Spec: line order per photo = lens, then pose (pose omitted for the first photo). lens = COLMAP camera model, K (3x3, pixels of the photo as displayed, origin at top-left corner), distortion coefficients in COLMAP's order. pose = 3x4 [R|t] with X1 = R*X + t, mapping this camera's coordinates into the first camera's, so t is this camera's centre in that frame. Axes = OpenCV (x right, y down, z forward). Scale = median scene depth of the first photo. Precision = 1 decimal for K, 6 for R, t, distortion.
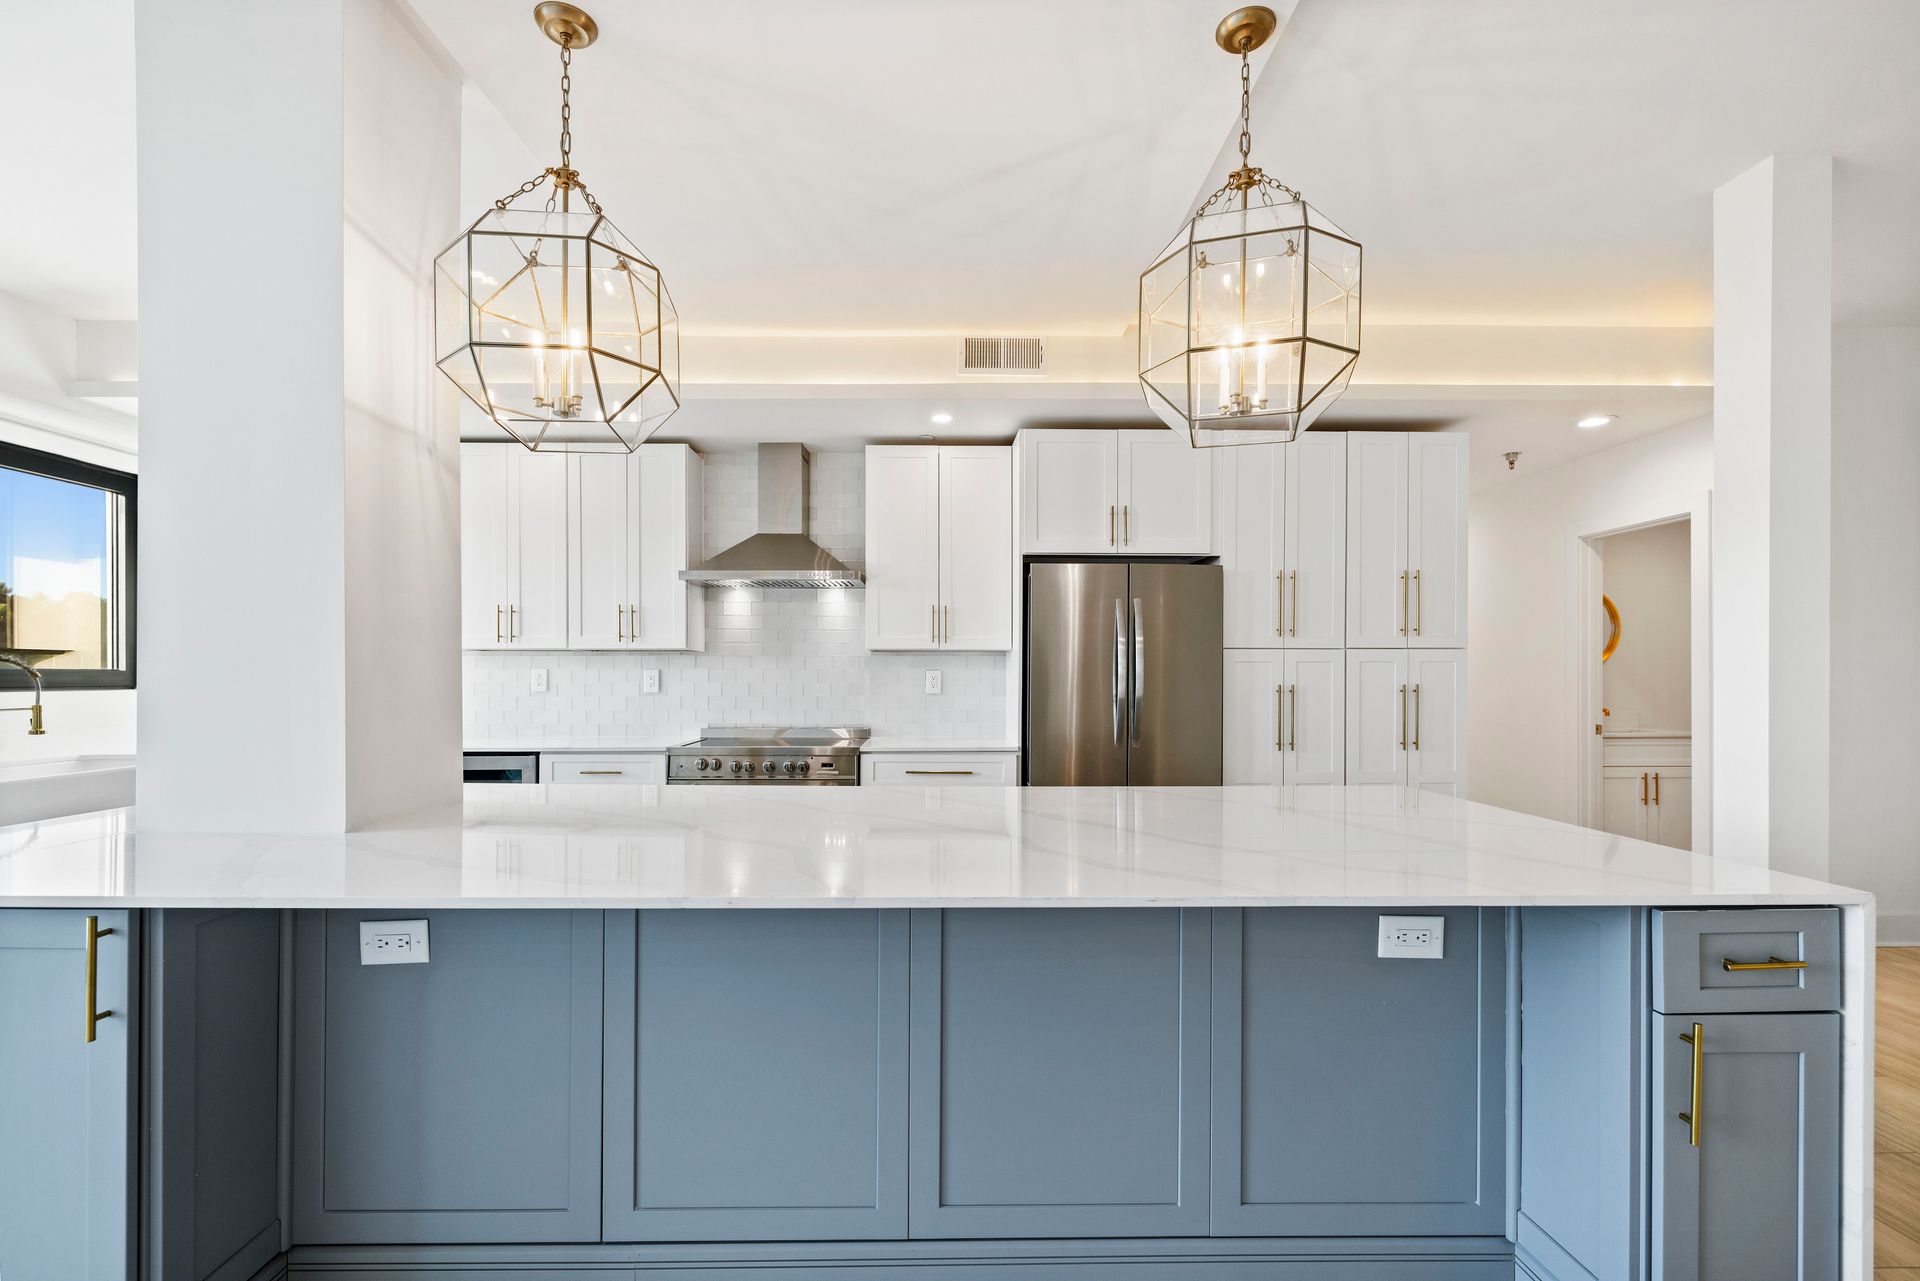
lens RADIAL K [[821.2, 0, 954.9], [0, 821.2, 680.2], [0, 0, 1]] dist [0.001239, 0.000109]
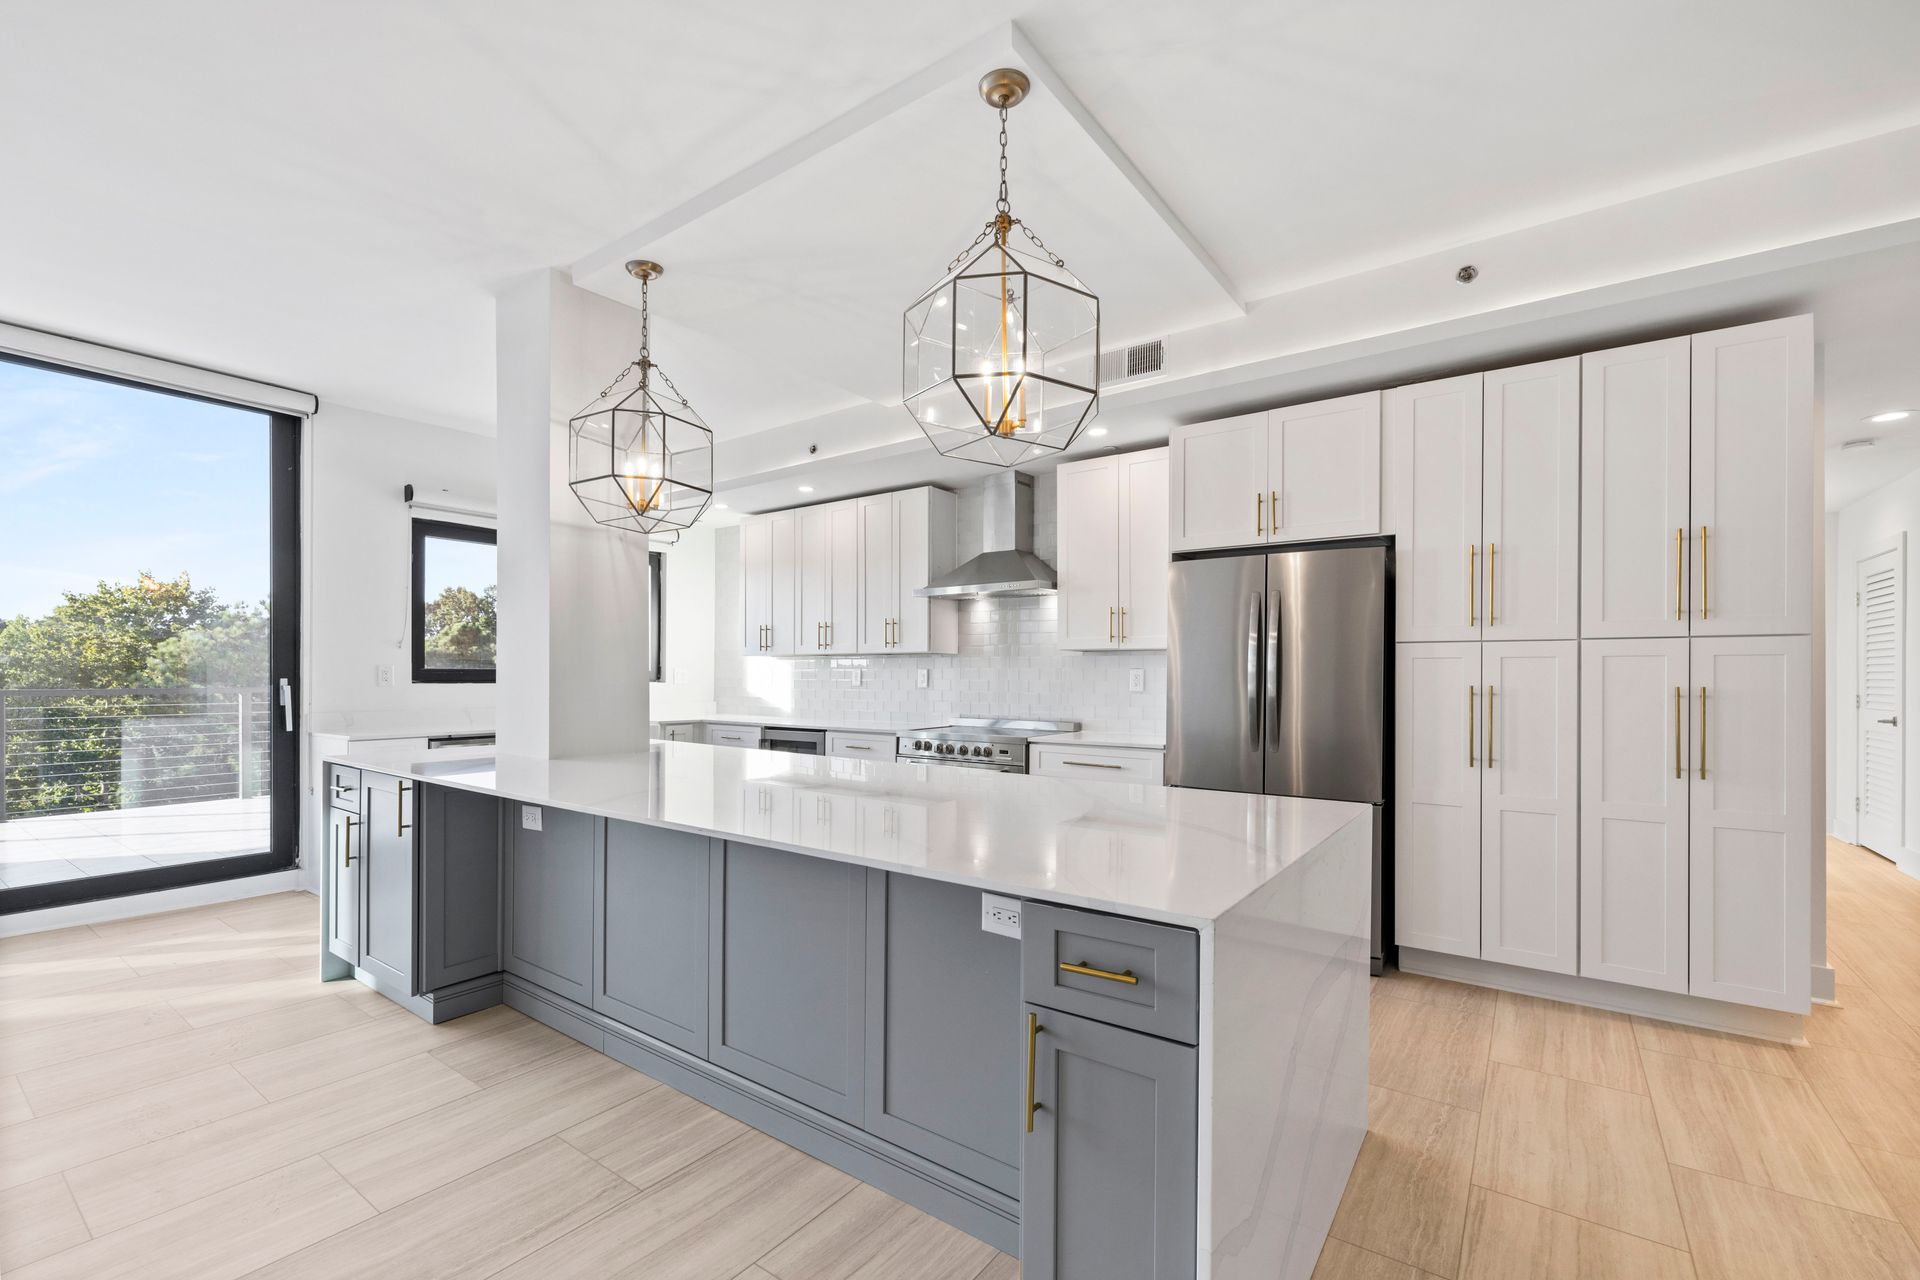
lens RADIAL K [[821.2, 0, 954.9], [0, 821.2, 679.7], [0, 0, 1]] dist [0.001239, 0.000109]
pose [[0.798709, 0.005577, -0.601692, 0.478114], [-0.004845, 0.999984, 0.002837, -0.000359], [0.601698, 0.000649, 0.798723, 0.041118]]
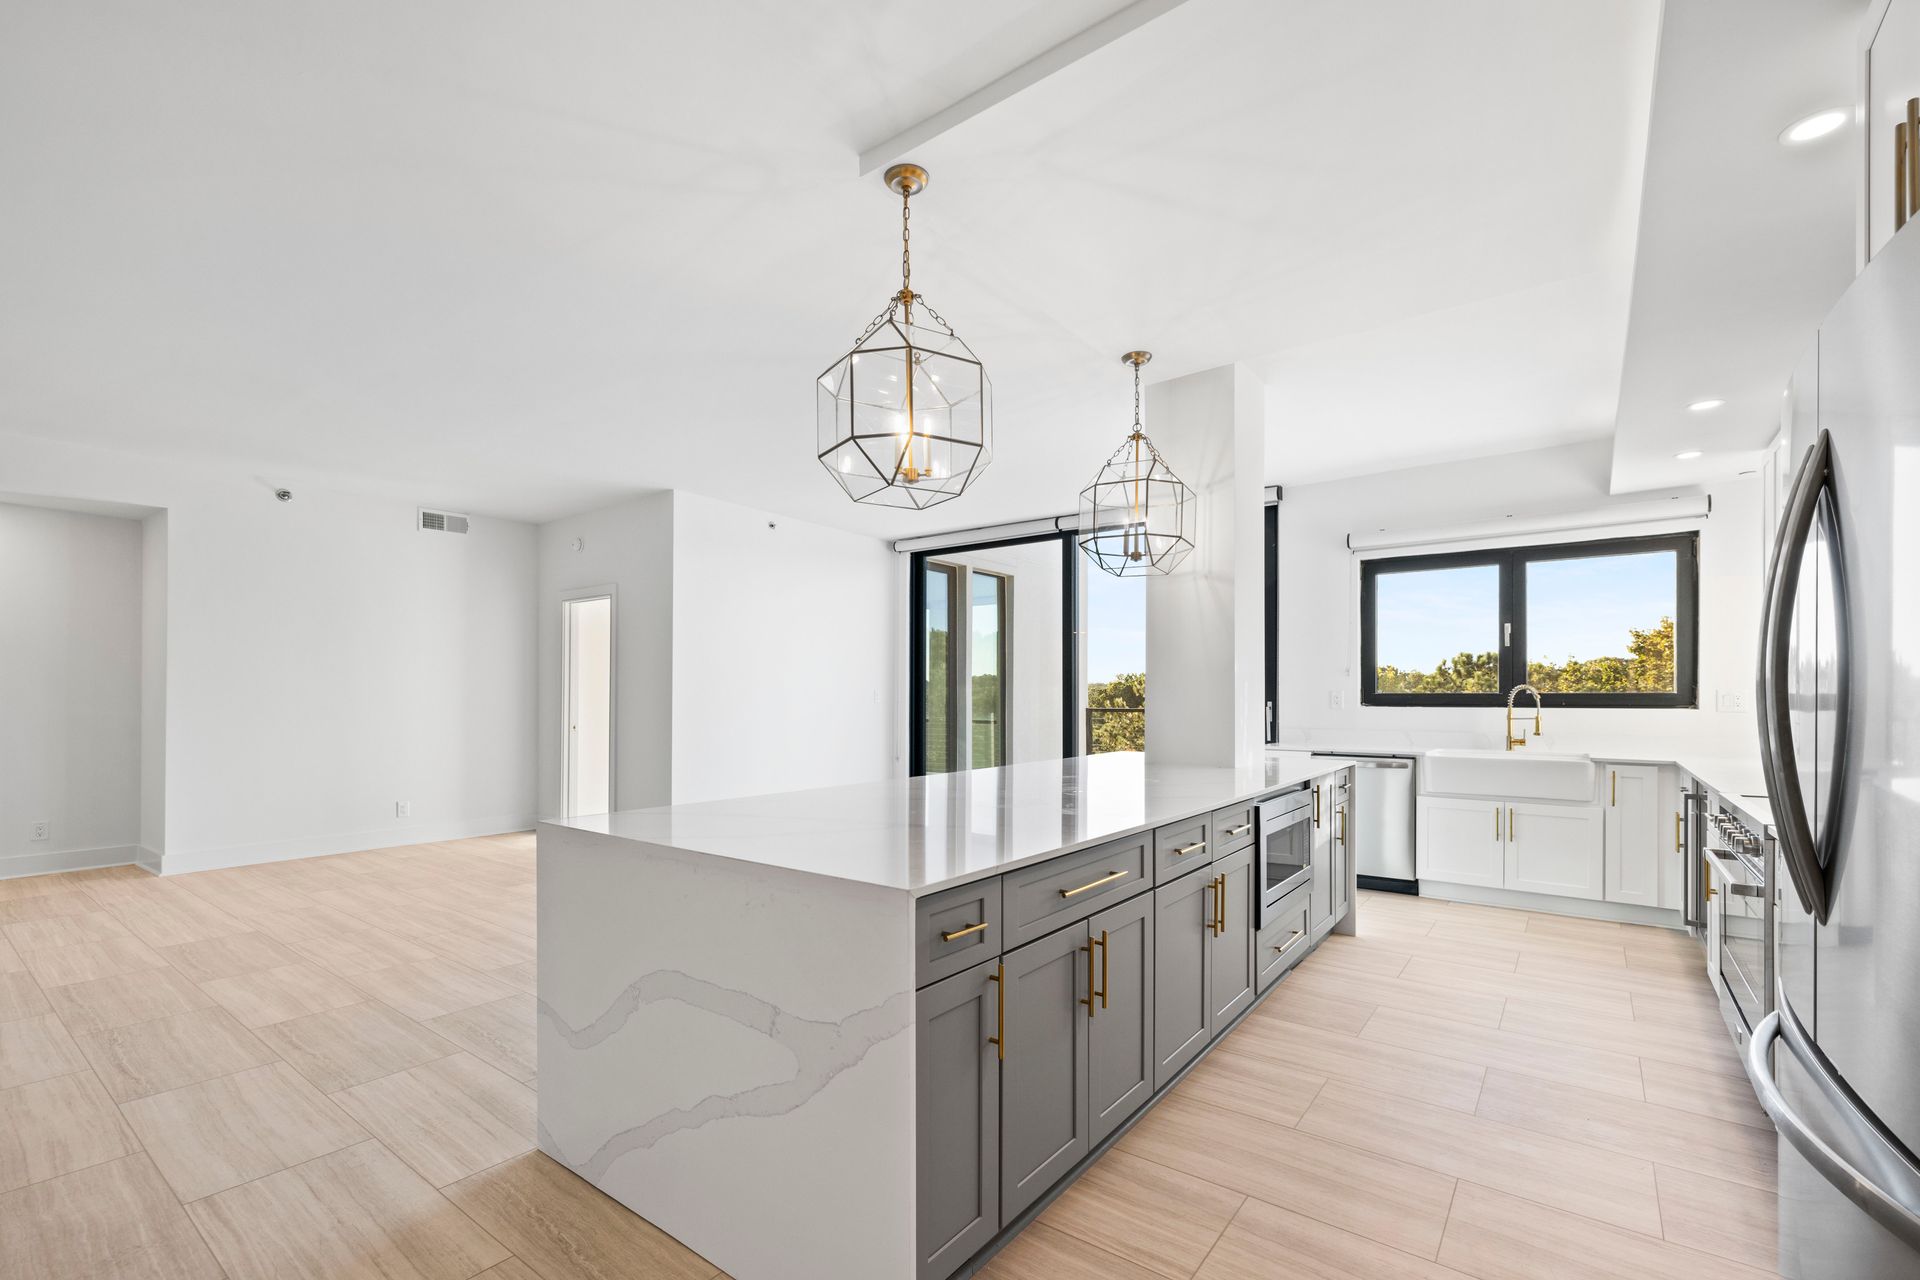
lens RADIAL K [[830.2, 0, 946.5], [0, 830.2, 689.9], [0, 0, 1]] dist [0.002224, 0.000245]
pose [[-0.625412, -0.009947, -0.780232, 0.640530], [-0.005437, 0.999950, -0.008390, -0.000074], [0.780276, -0.001005, -0.625434, 0.906767]]
